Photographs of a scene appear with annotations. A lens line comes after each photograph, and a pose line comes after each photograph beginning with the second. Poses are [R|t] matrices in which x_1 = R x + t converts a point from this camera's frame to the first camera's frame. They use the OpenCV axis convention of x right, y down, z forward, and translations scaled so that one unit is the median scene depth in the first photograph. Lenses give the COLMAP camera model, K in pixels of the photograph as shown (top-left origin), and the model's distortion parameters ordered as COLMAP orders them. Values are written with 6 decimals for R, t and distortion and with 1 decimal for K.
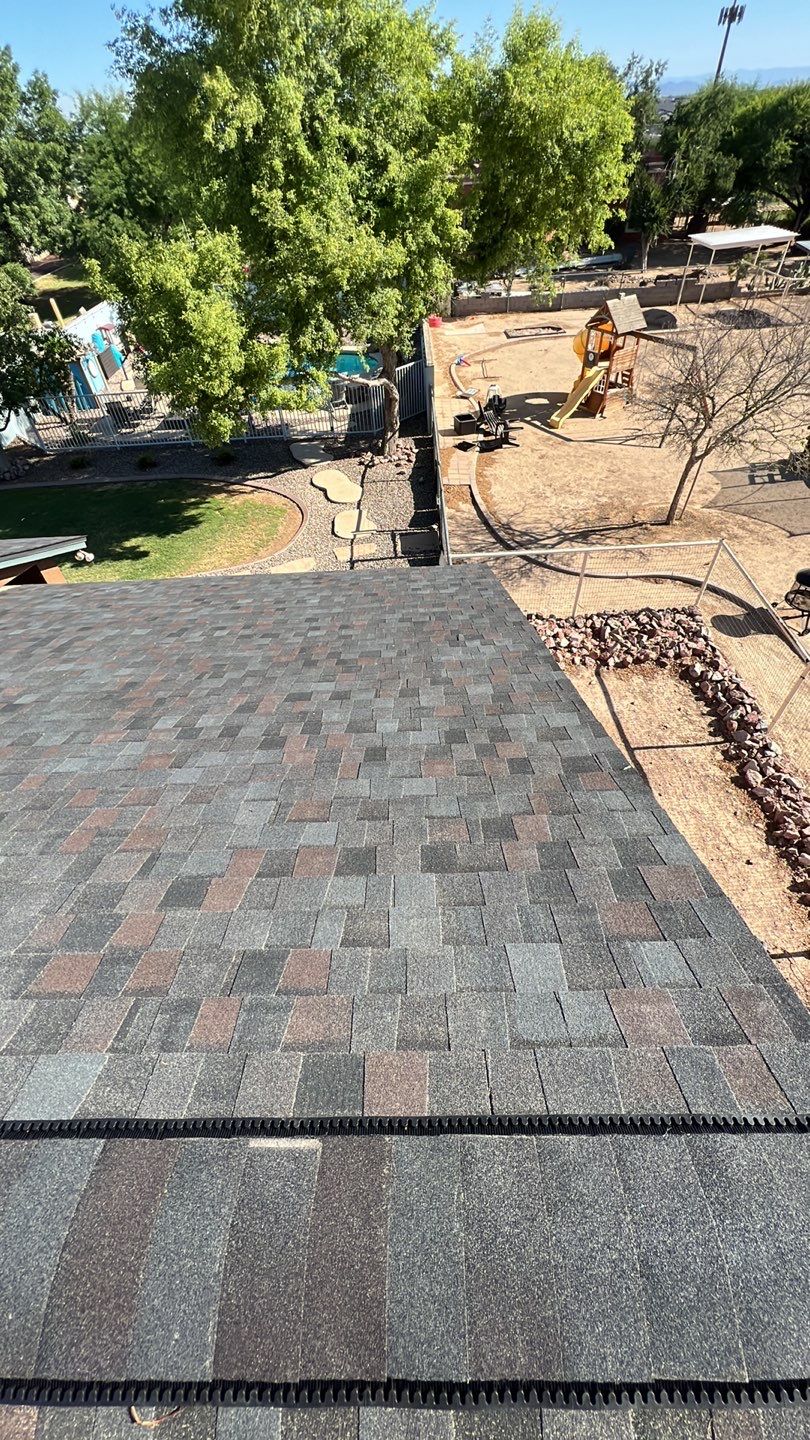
lens RADIAL K [[553.0, 0, 408.4], [0, 553.0, 715.2], [0, 0, 1]] dist [-0.000214, 0.000006]
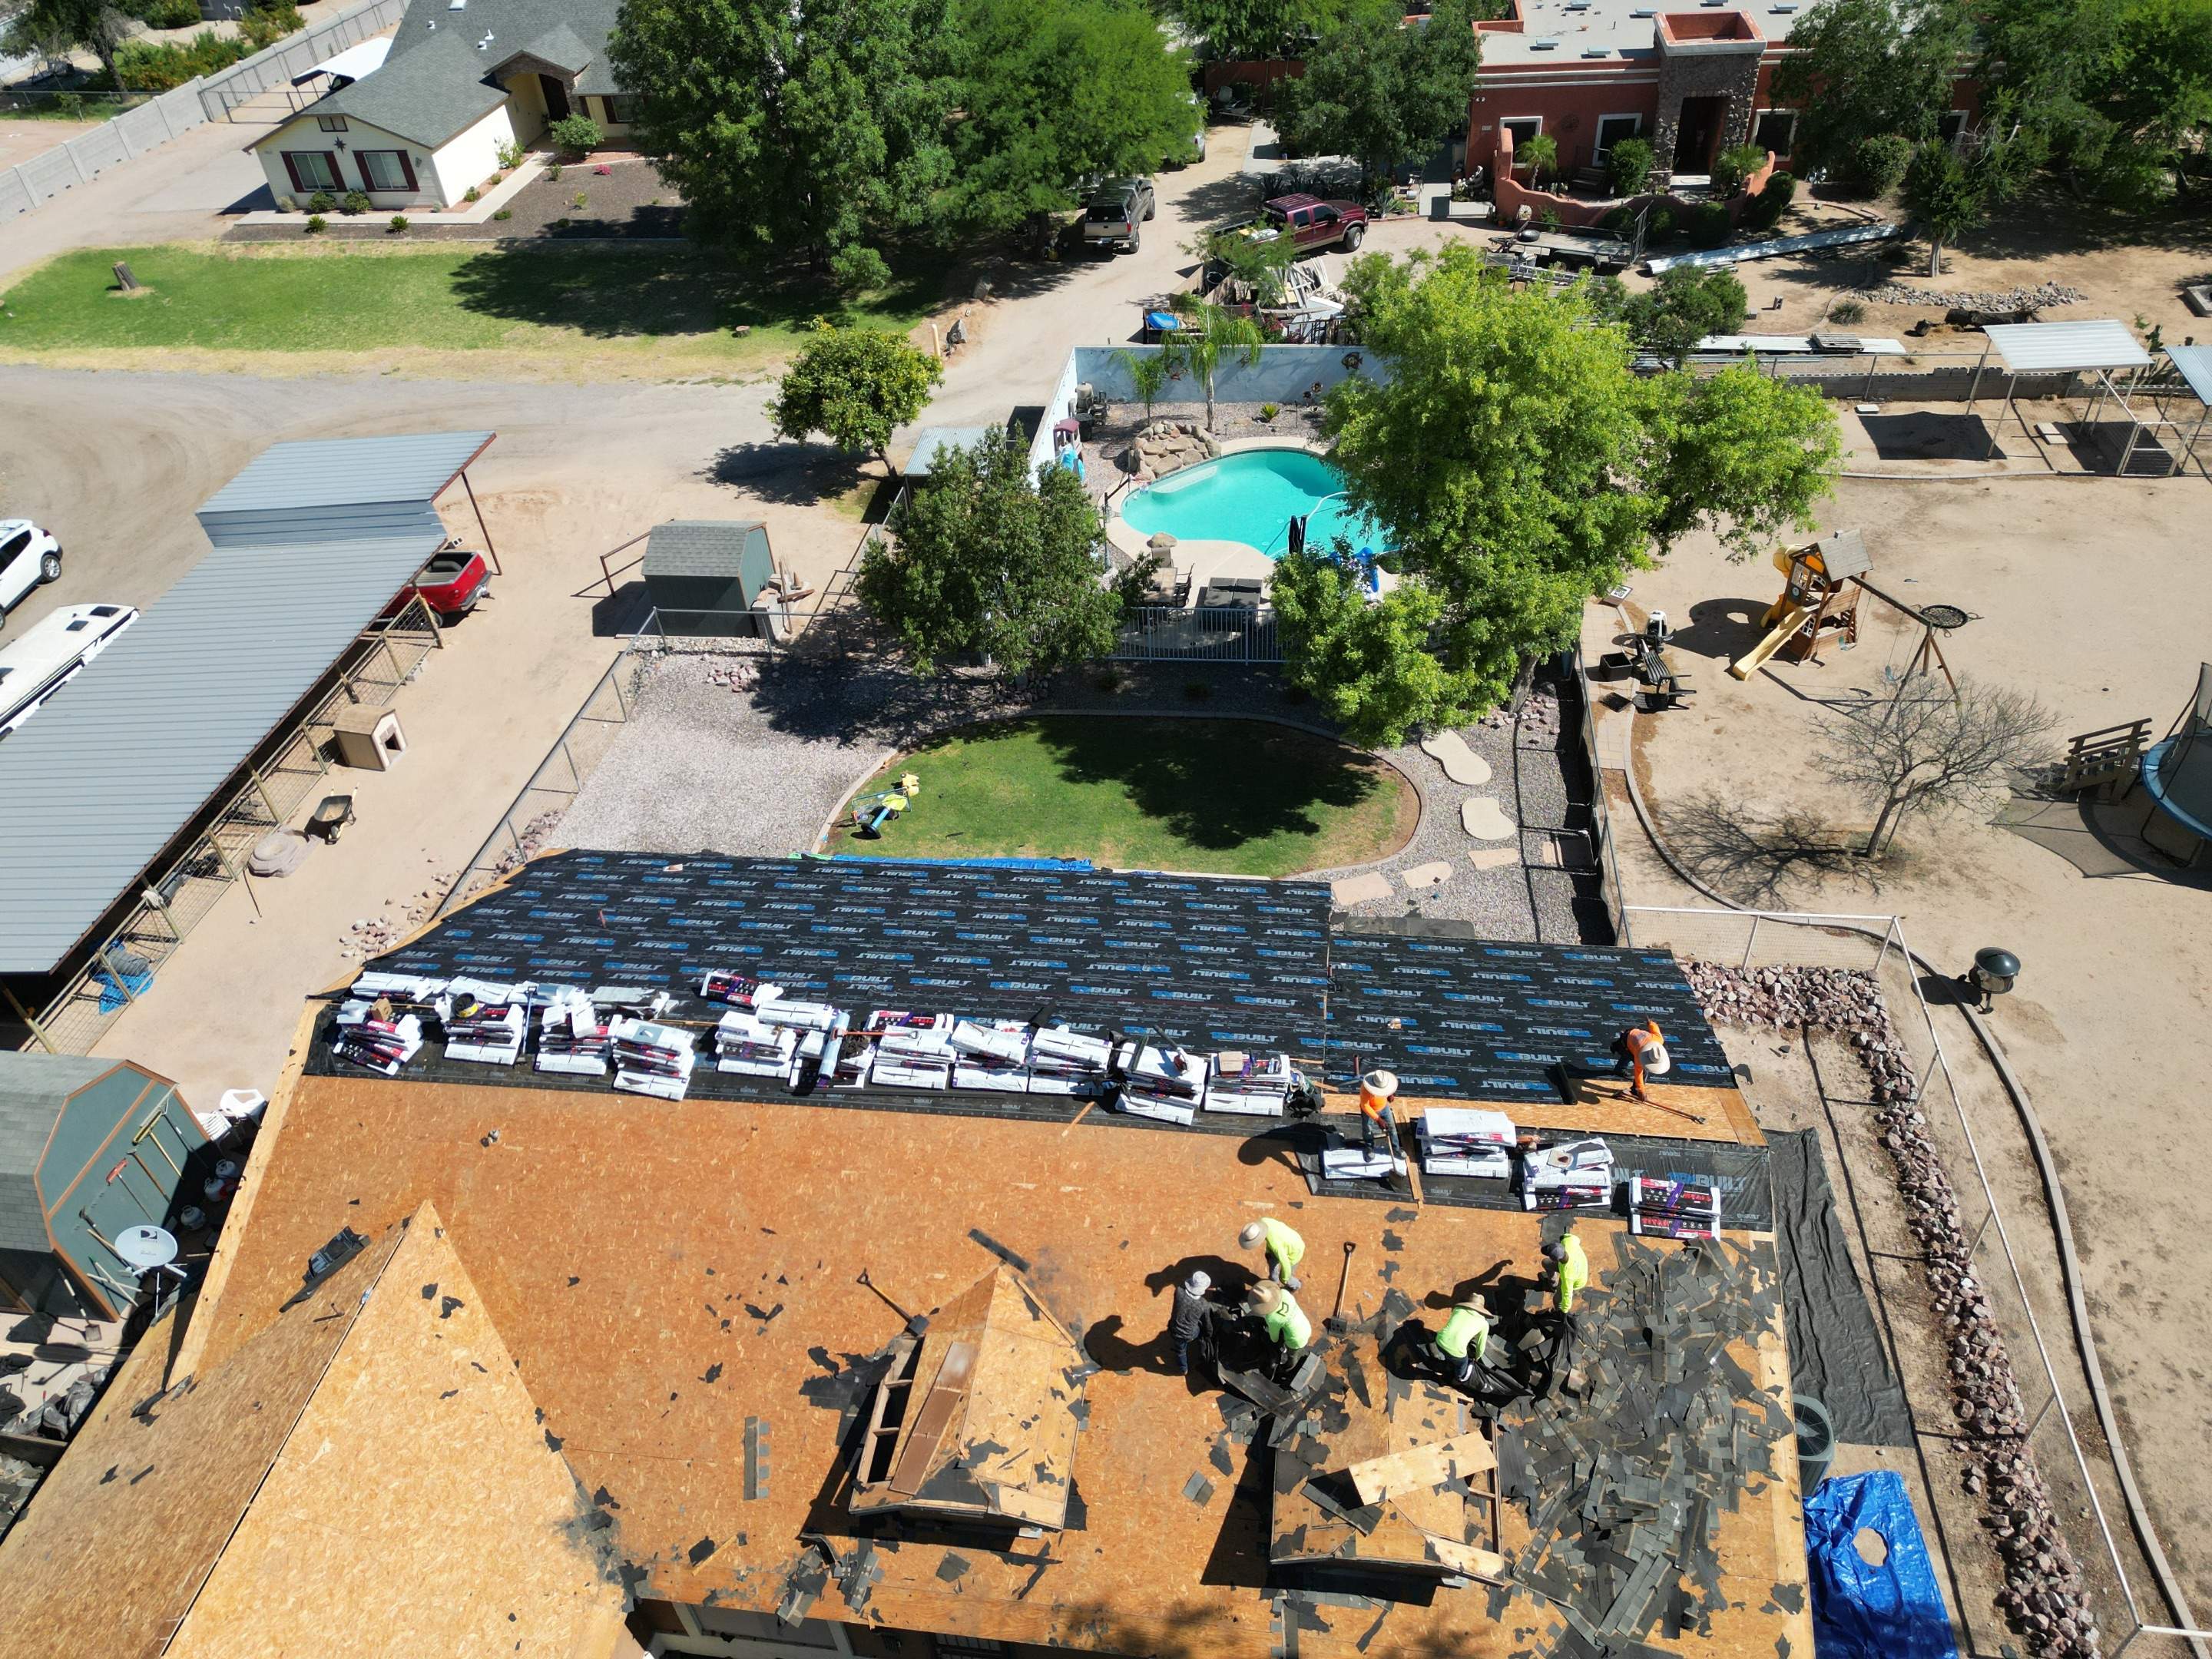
lens RADIAL K [[1552.4, 0, 1108.1], [0, 1552.4, 817.9], [0, 0, 1]] dist [0.081672, -0.078671]
pose [[0.988957, 0.082188, -0.123324, -0.375540], [-0.096077, 0.989136, -0.111260, -0.016978], [0.112840, 0.121880, 0.986110, -1.445791]]
